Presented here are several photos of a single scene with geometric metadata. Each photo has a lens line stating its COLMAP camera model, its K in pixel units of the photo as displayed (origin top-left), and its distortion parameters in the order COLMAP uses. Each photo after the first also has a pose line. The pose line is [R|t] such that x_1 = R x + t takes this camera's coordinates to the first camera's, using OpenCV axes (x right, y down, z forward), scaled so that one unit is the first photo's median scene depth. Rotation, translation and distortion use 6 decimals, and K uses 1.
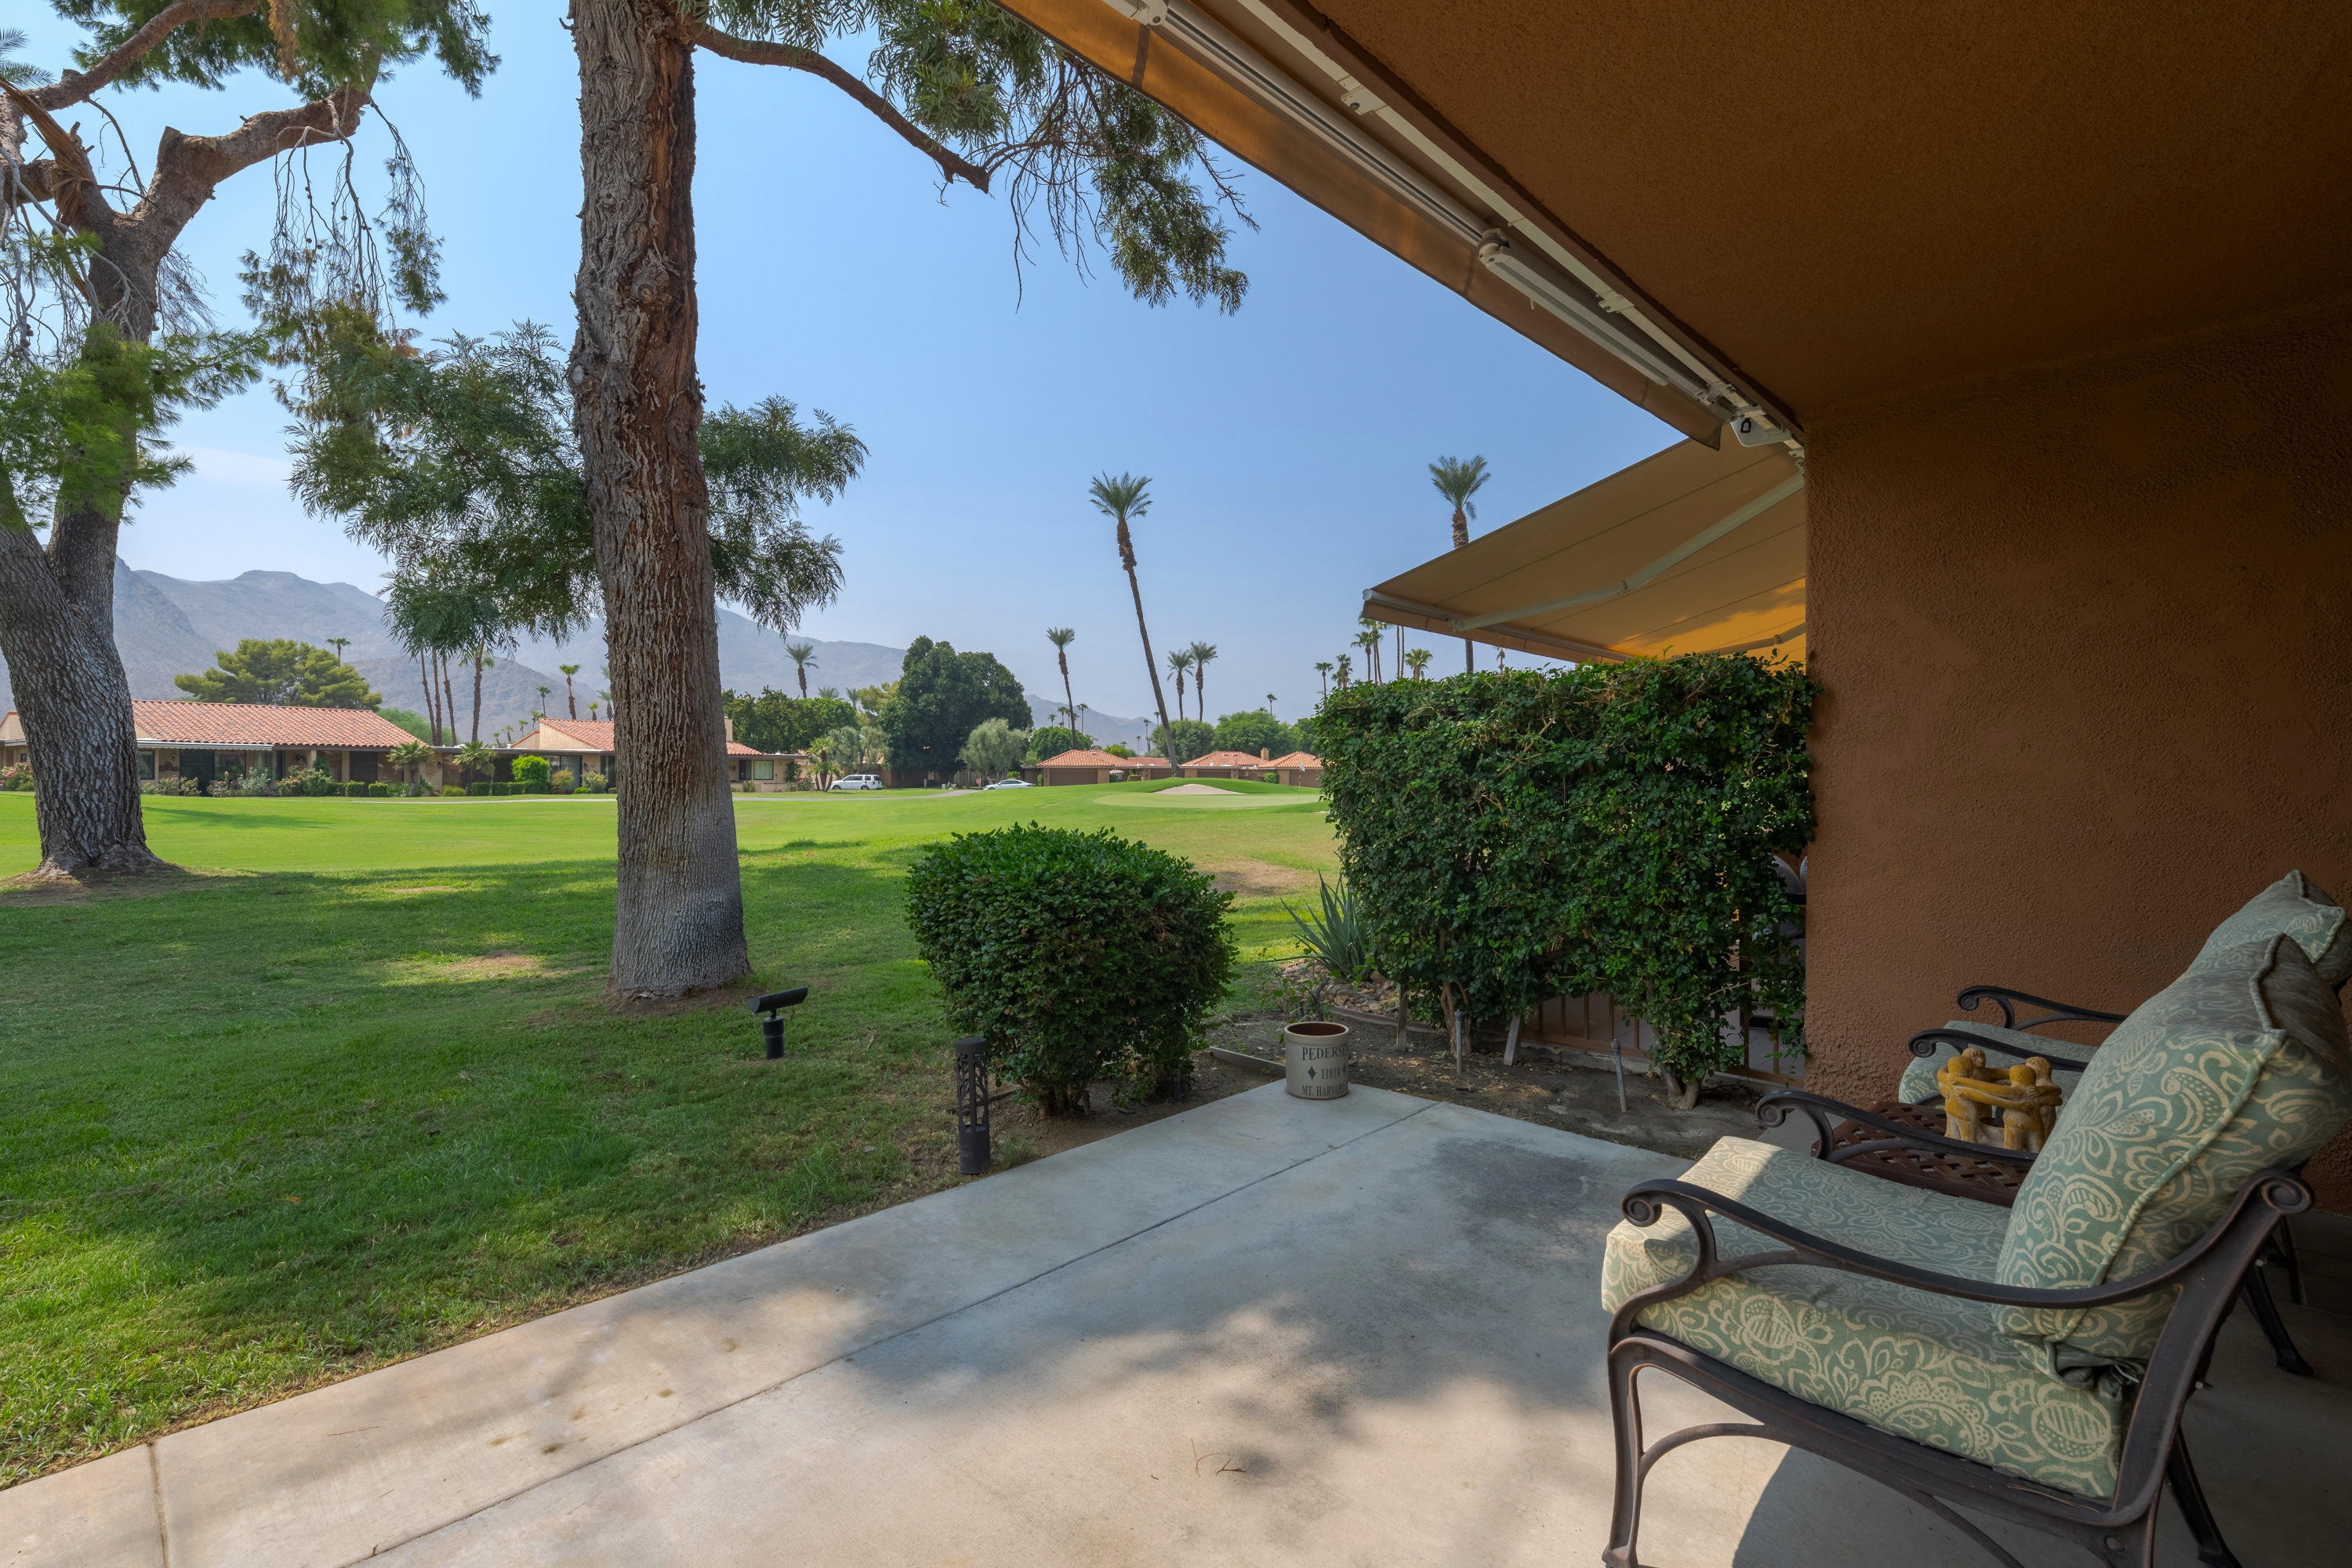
lens RADIAL K [[1058.0, 0, 1185.1], [0, 1058.0, 770.6], [0, 0, 1]] dist [0.001534, 0.001032]
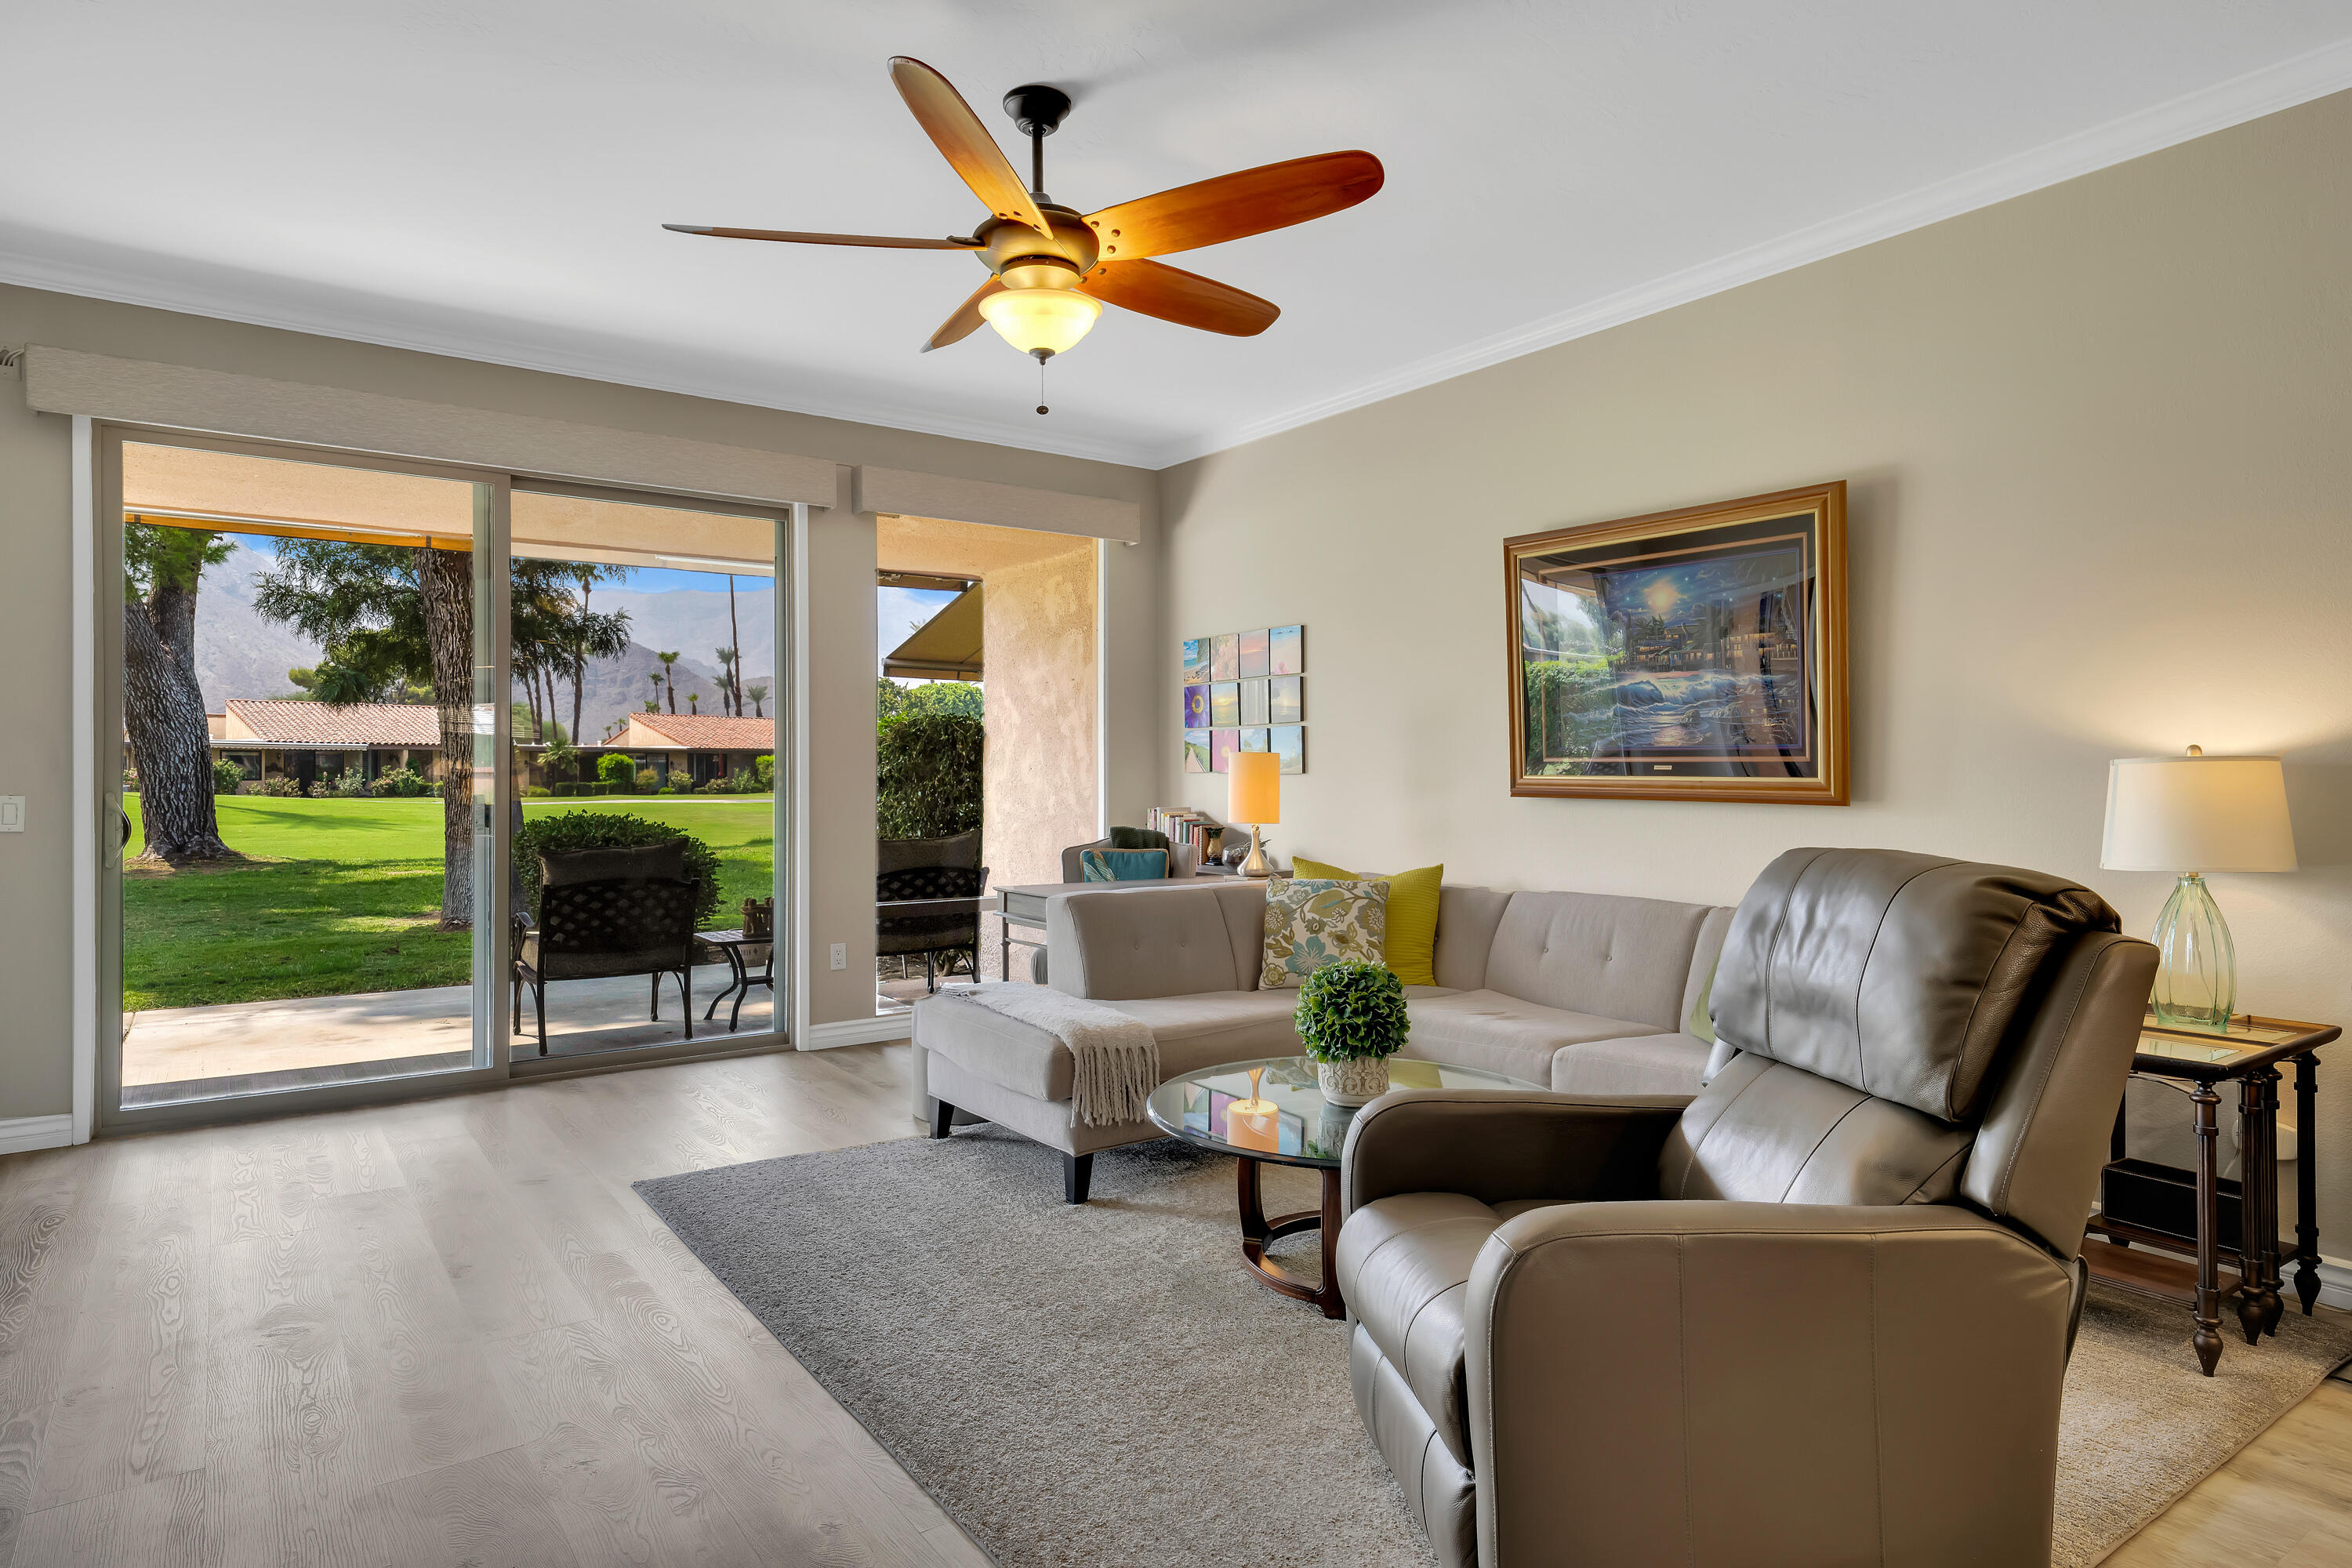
lens RADIAL K [[1314.6, 0, 1179.1], [0, 1314.6, 768.8], [0, 0, 1]] dist [0.017213, 0.003699]
pose [[0.984947, -0.003665, -0.172816, 0.929299], [0.004129, 0.999989, 0.002325, -0.017658], [0.172805, -0.003004, 0.984951, -0.787632]]
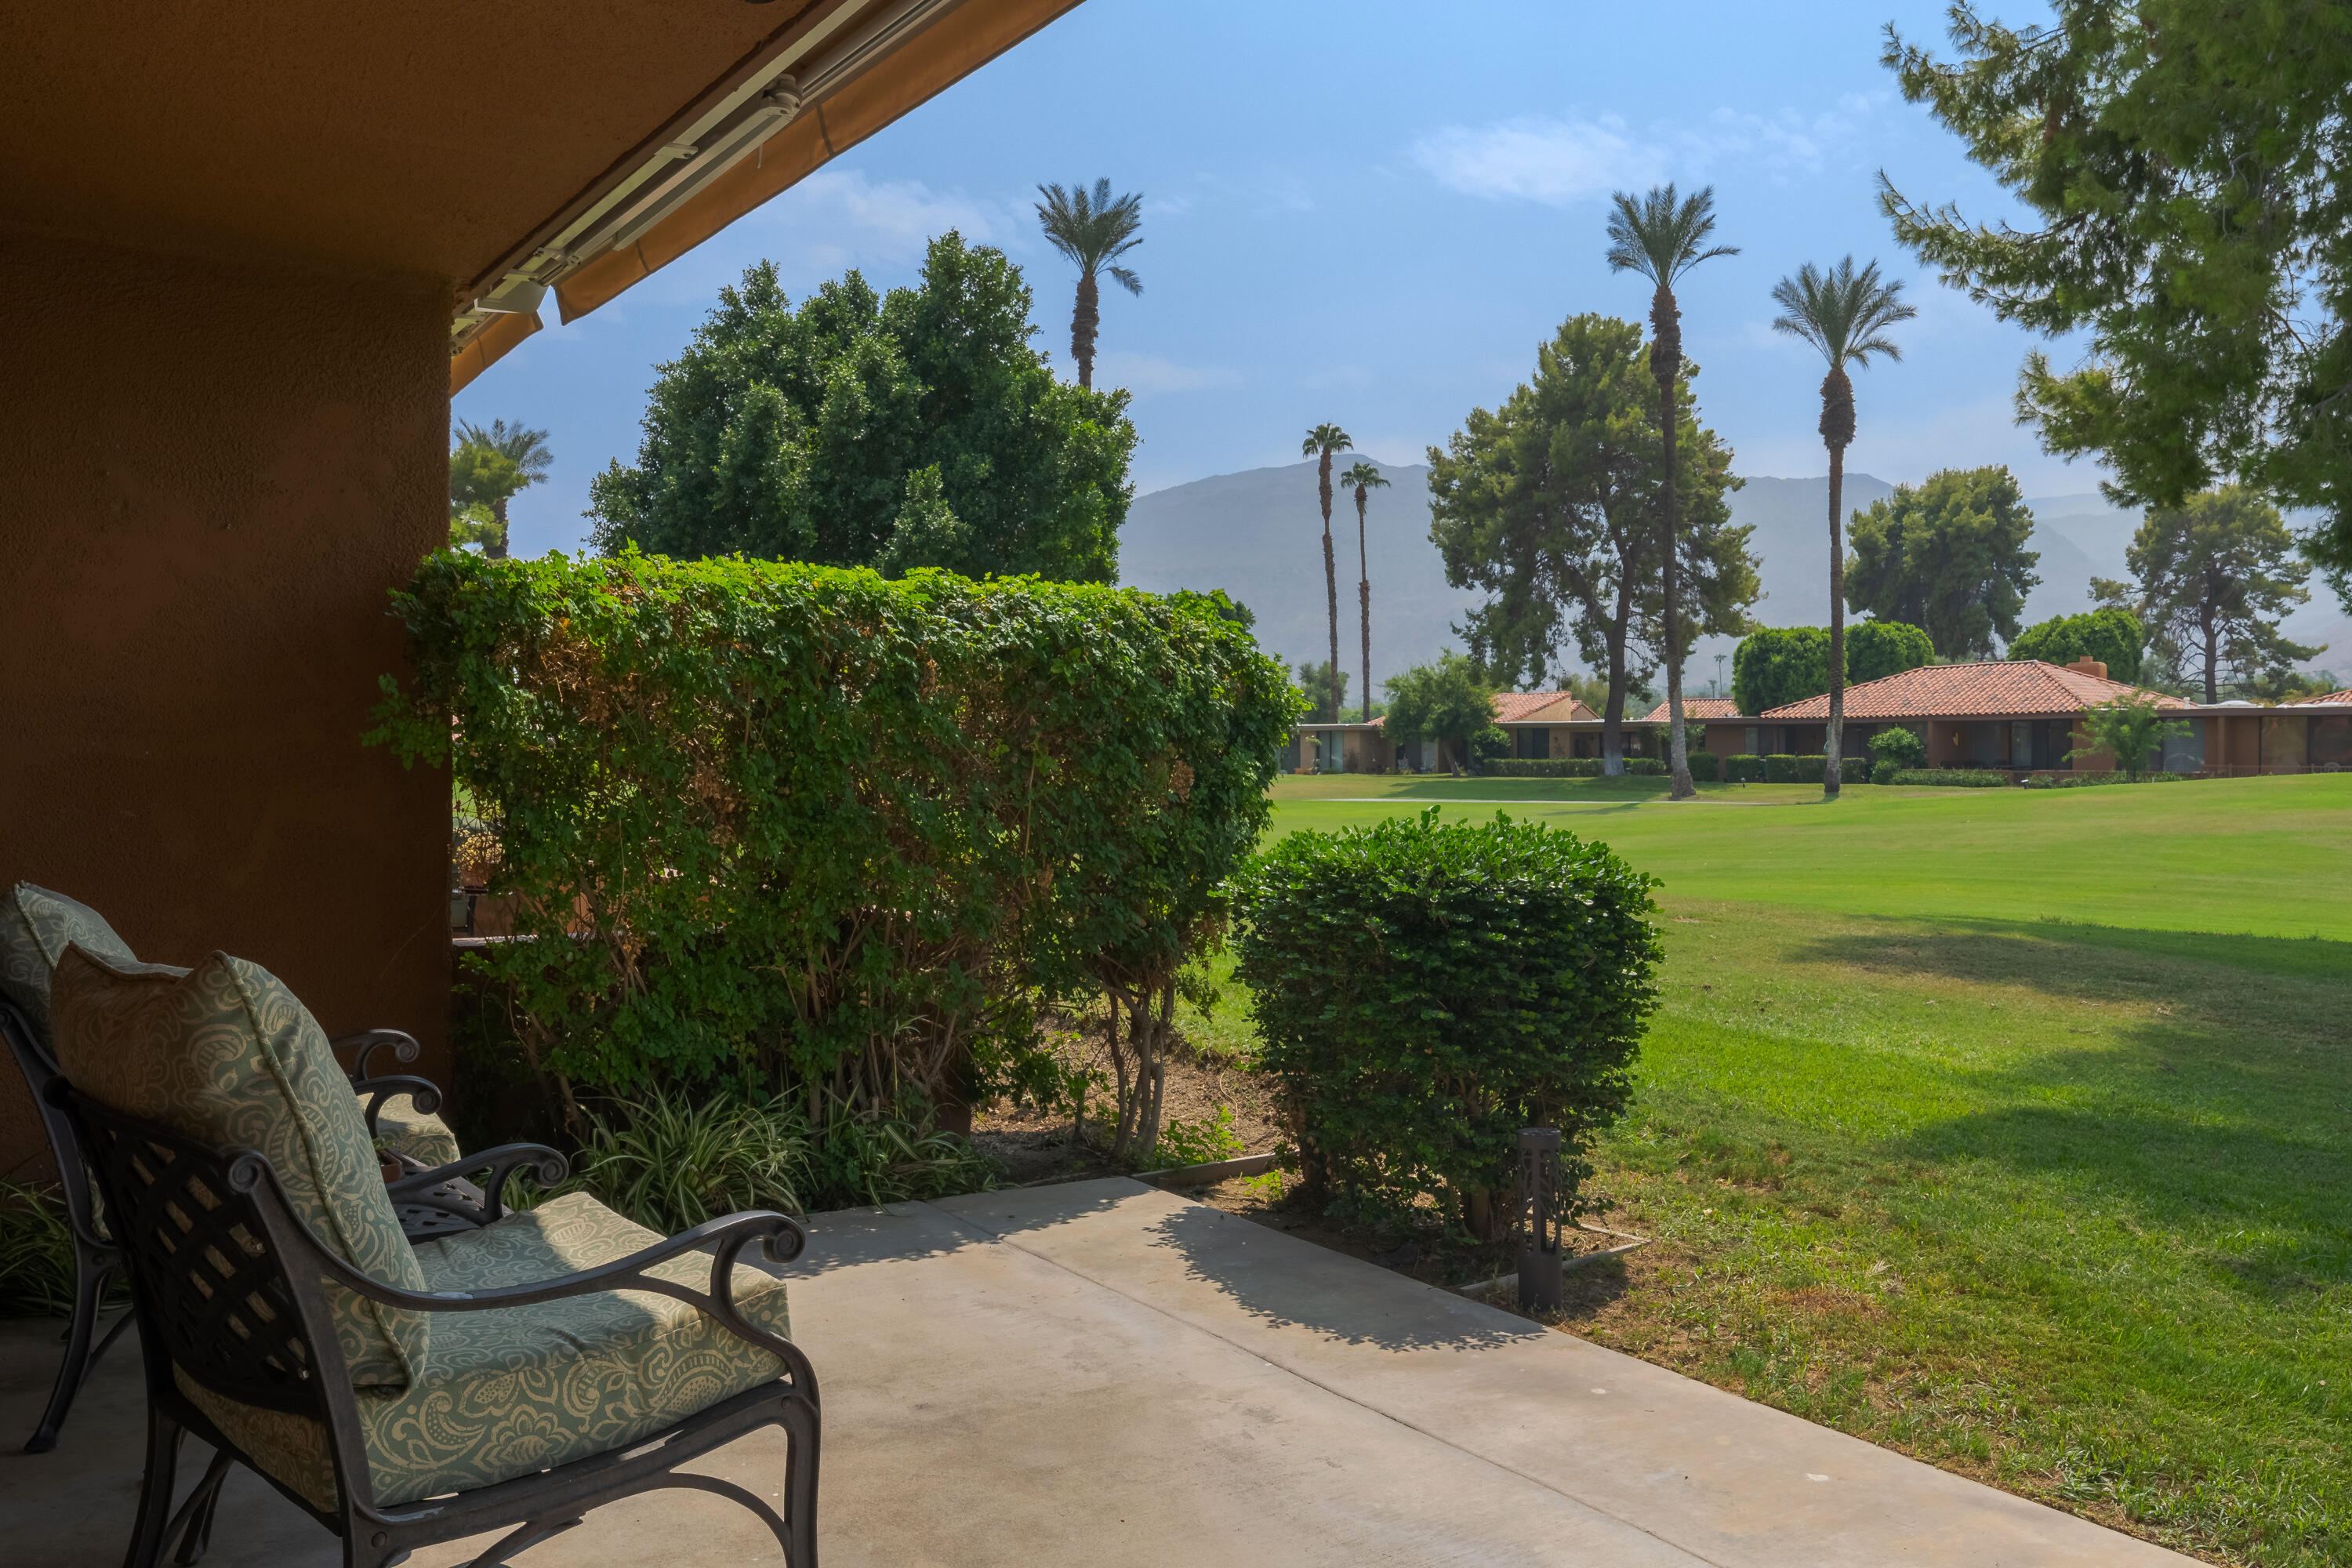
lens RADIAL K [[1886.3, 0, 1175.8], [0, 1886.3, 770.5], [0, 0, 1]] dist [-0.002285, 0.007319]
pose [[-0.213511, 0.002609, -0.976937, 0.217326], [0.004405, 0.999989, 0.001708, 0.002351], [0.976931, -0.003939, -0.213520, 0.178571]]
